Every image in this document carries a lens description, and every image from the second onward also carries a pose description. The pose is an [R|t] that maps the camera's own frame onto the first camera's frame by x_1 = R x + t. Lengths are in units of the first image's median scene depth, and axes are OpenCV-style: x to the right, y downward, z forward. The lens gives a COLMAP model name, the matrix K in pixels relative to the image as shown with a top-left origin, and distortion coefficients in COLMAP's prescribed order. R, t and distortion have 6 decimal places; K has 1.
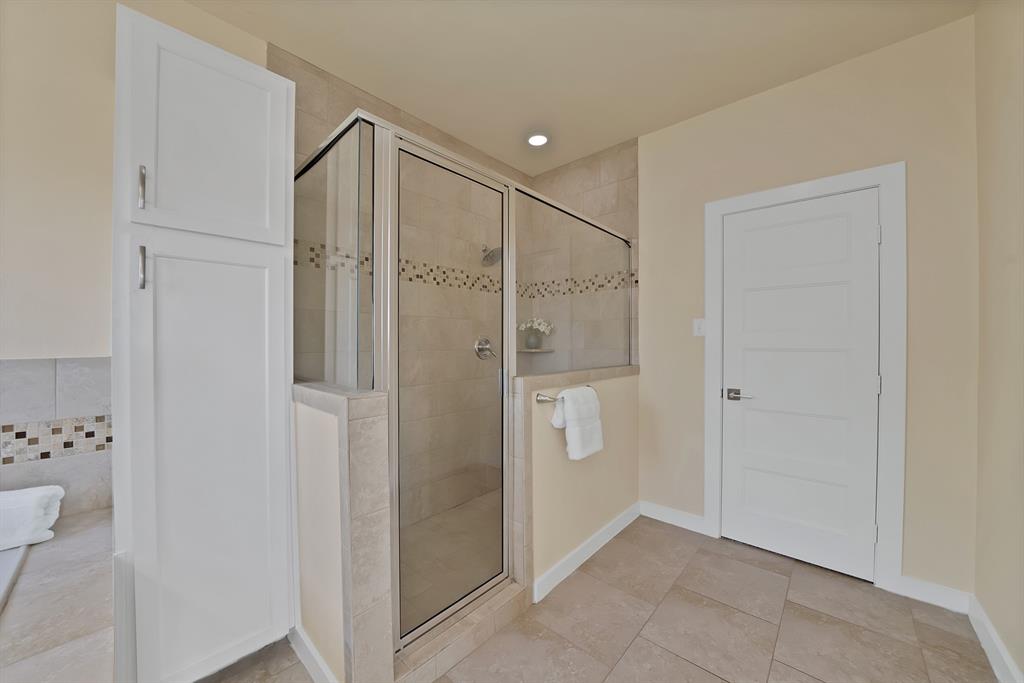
lens RADIAL K [[370.9, 0, 512.0], [0, 370.9, 344.0], [0, 0, 1]] dist [-0.020776, 0.002525]
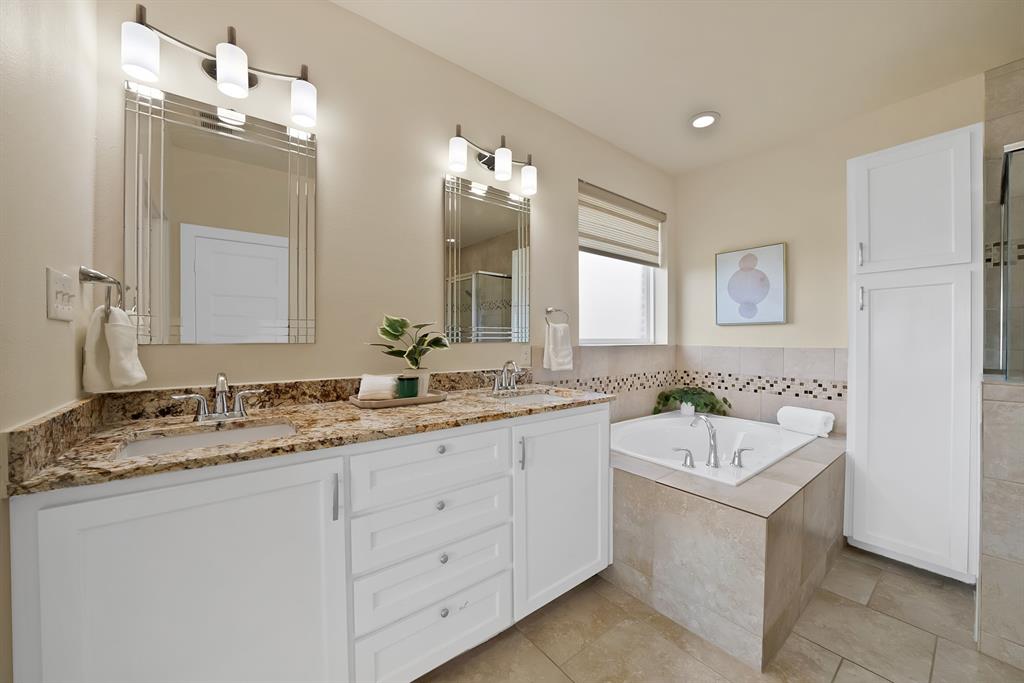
lens RADIAL K [[370.9, 0, 512.3], [0, 370.9, 342.6], [0, 0, 1]] dist [-0.020776, 0.002525]
pose [[-0.167543, 0.004321, -0.985855, 0.977514], [-0.006415, 0.999964, 0.005473, 0.010958], [0.985844, 0.007241, -0.167509, -0.376806]]
